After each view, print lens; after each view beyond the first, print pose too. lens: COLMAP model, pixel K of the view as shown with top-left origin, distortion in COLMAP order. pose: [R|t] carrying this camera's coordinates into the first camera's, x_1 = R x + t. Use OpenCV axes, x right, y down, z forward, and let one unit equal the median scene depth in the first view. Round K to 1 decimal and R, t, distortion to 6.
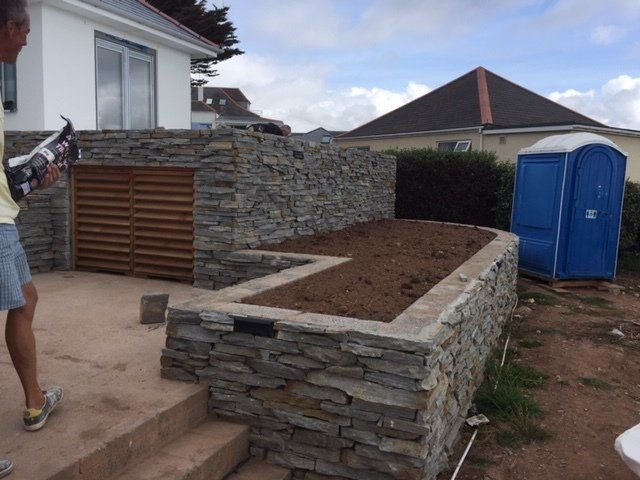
lens RADIAL K [[546.0, 0, 320.2], [0, 546.0, 242.7], [0, 0, 1]] dist [0.035184, -0.024293]
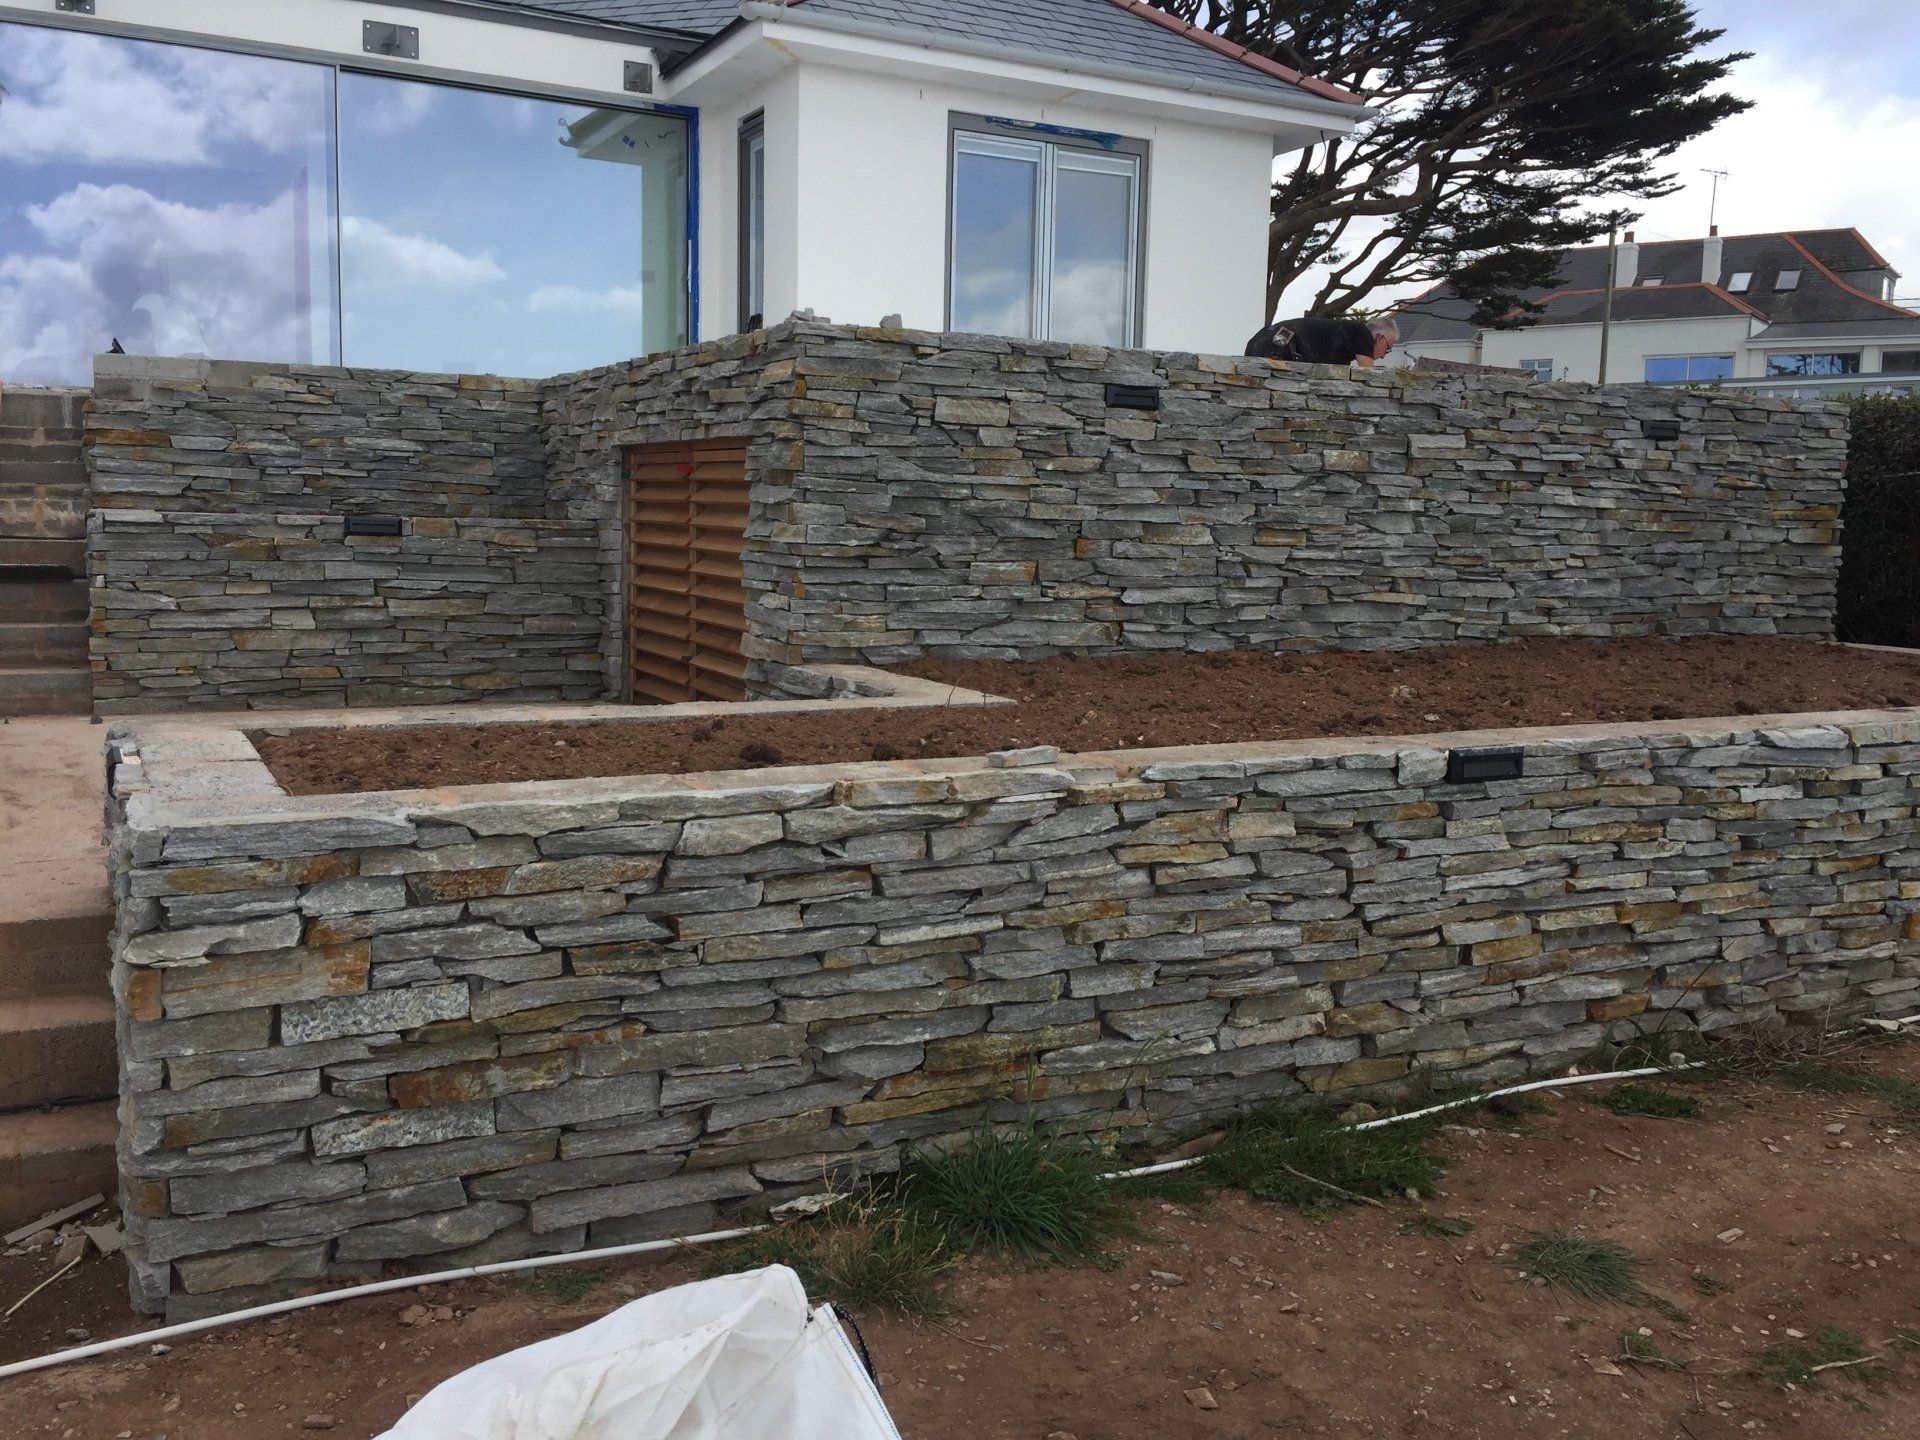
lens RADIAL K [[1638.1, 0, 966.5], [0, 1638.1, 711.0], [0, 0, 1]] dist [0.035184, -0.024293]
pose [[0.781953, 0.069460, -0.619455, 0.495014], [-0.077688, 0.996883, 0.013714, 0.018794], [0.618477, 0.037400, 0.784912, 0.184433]]
